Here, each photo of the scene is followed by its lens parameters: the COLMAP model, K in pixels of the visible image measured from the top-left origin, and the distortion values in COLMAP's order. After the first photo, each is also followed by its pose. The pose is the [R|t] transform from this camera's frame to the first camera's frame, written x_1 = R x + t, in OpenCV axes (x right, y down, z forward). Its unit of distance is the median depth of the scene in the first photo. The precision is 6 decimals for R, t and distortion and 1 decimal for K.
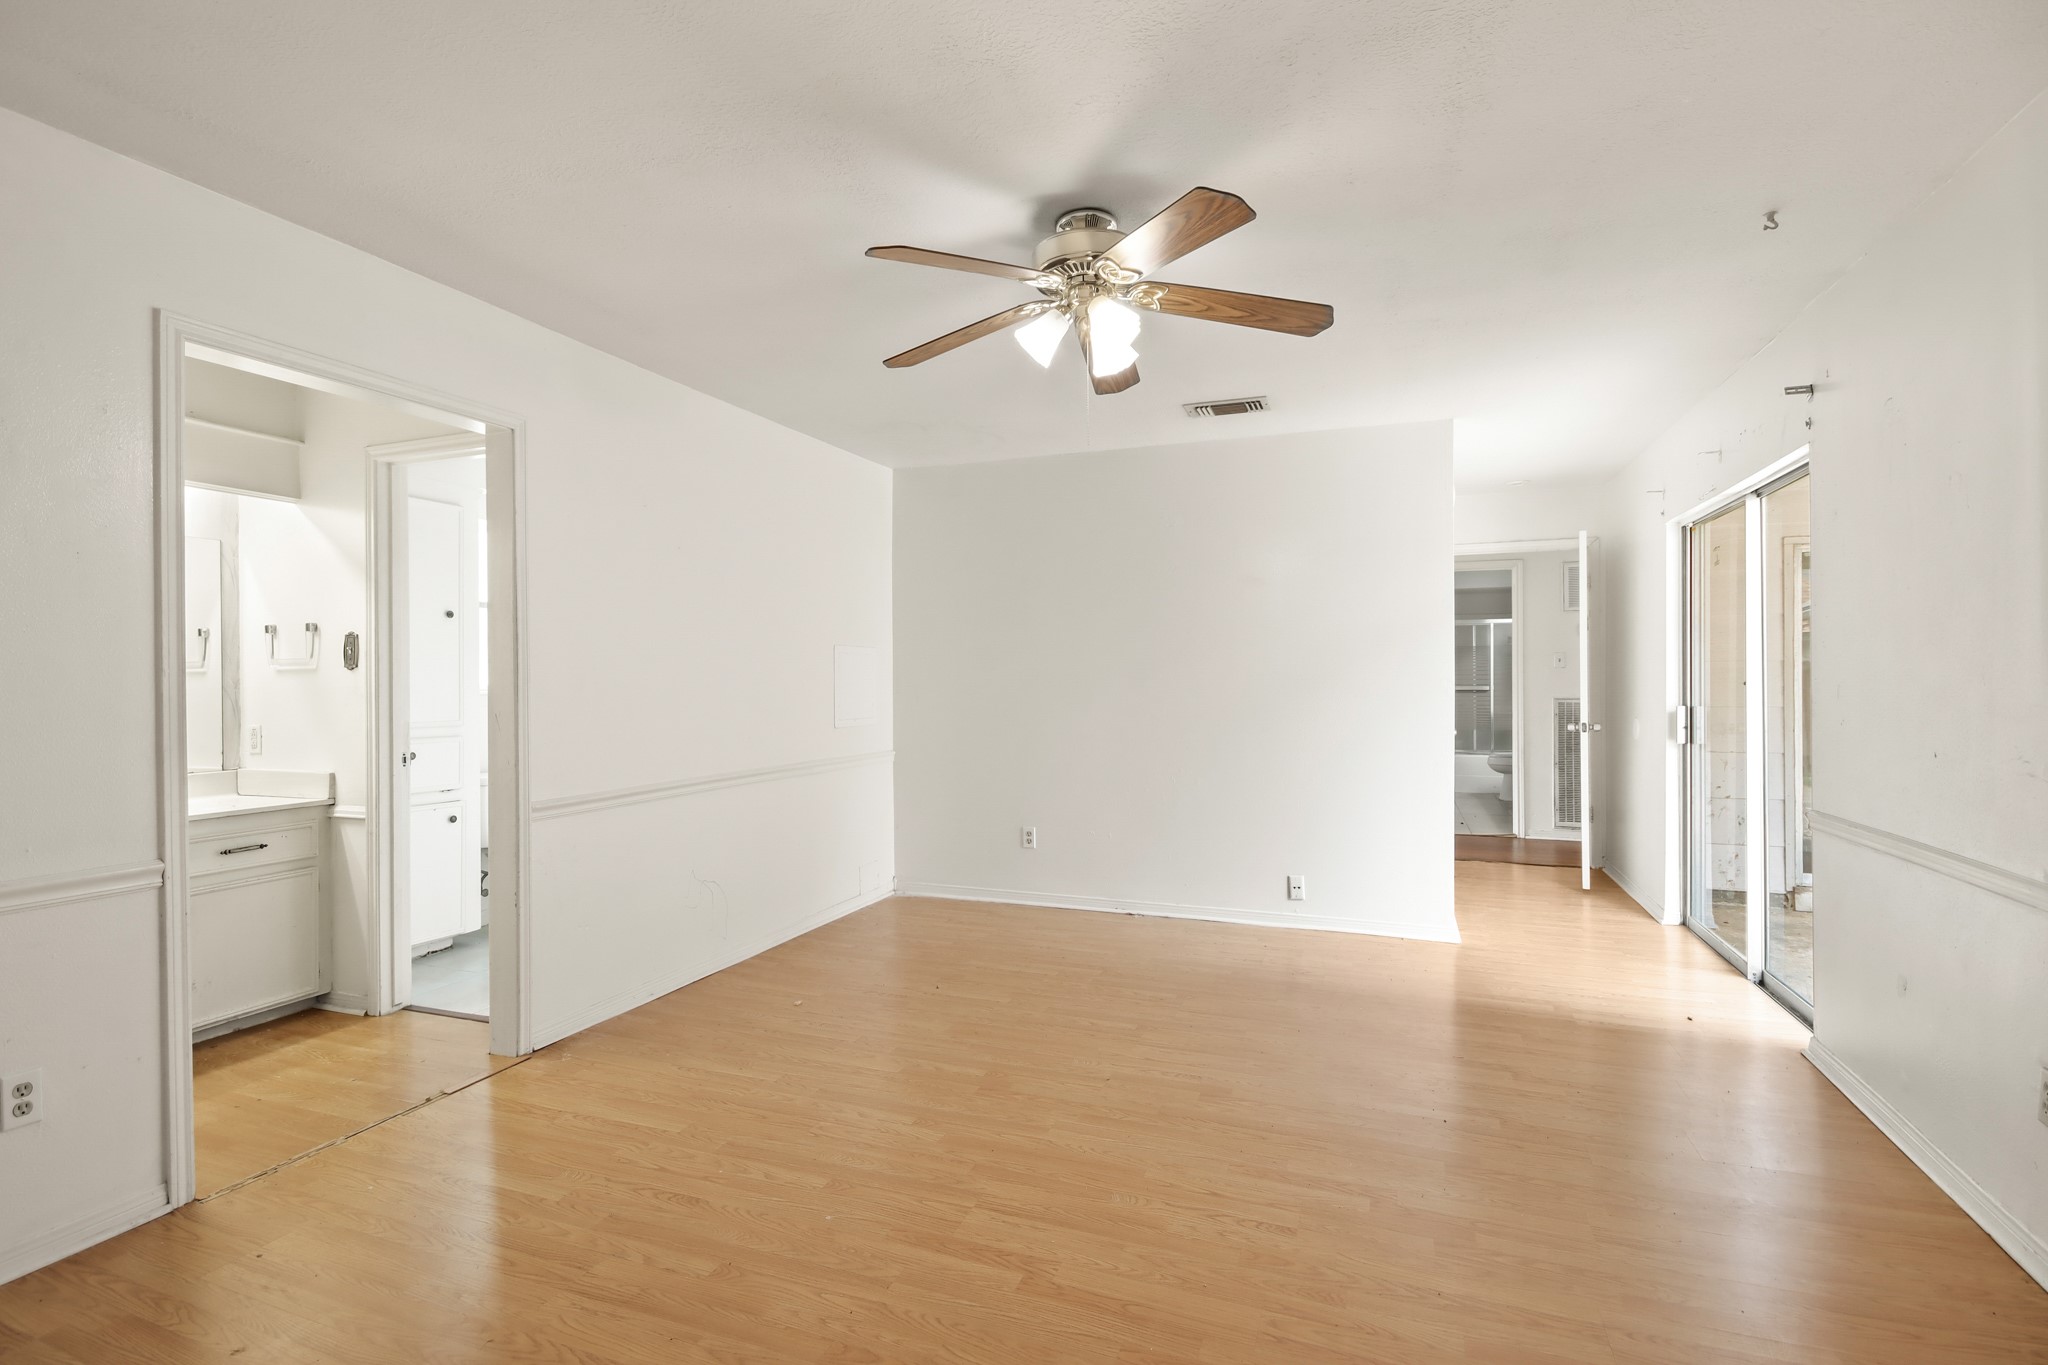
lens RADIAL K [[966.2, 0, 1018.9], [0, 966.2, 680.8], [0, 0, 1]] dist [0.003002, 0.000015]
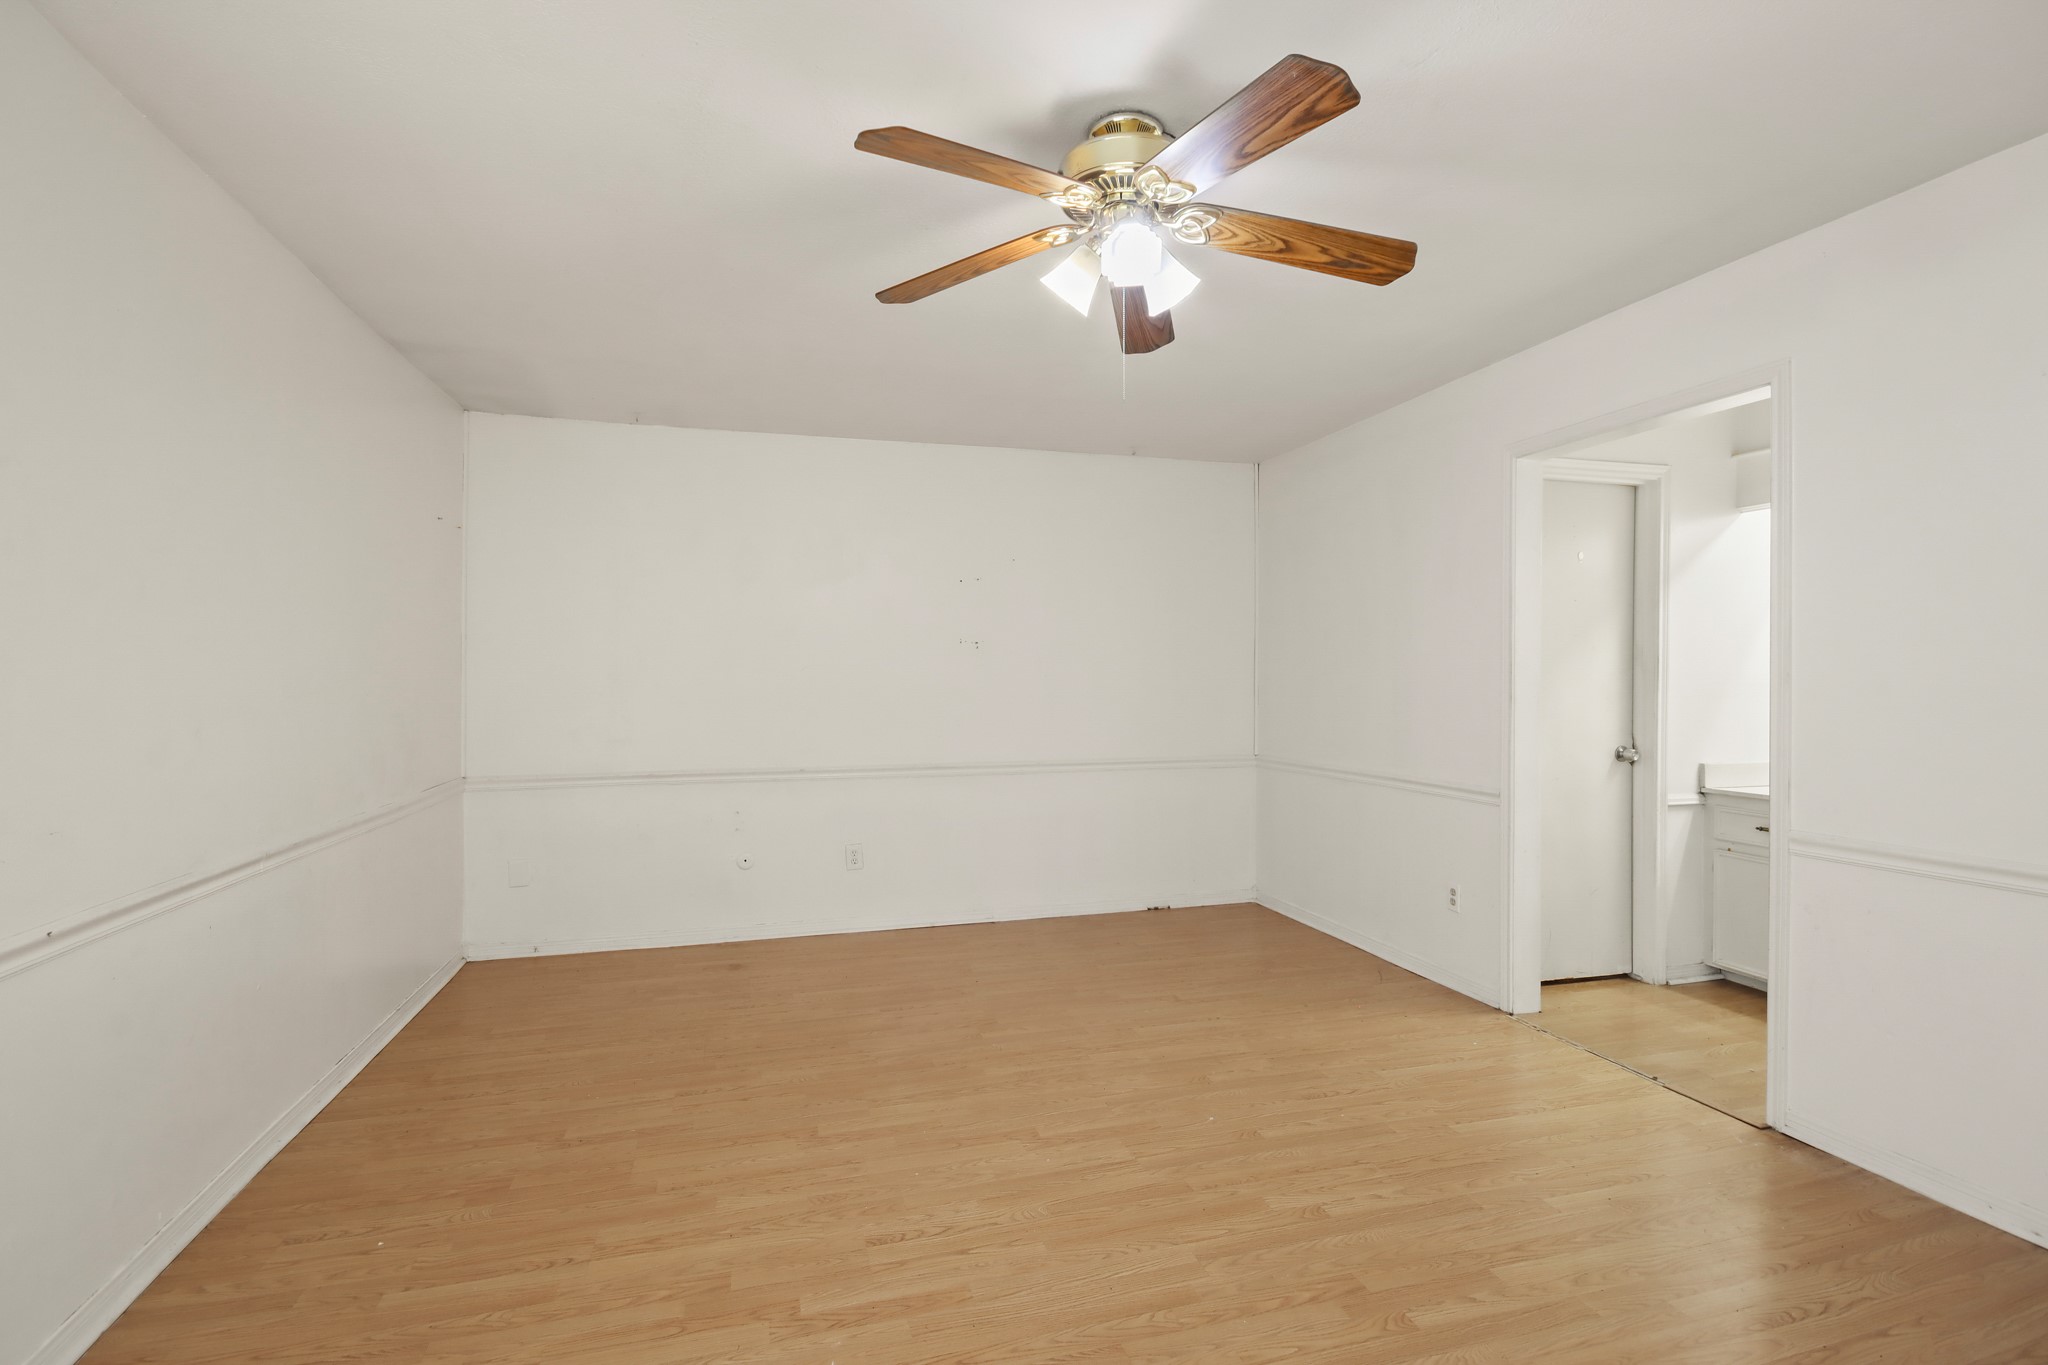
lens RADIAL K [[966.2, 0, 1024.0], [0, 966.2, 680.2], [0, 0, 1]] dist [0.003002, 0.000015]
pose [[-0.800703, 0.005635, -0.599035, 0.719408], [0.003212, 0.999982, 0.005114, -0.009927], [0.599053, 0.002171, -0.800707, 1.818770]]
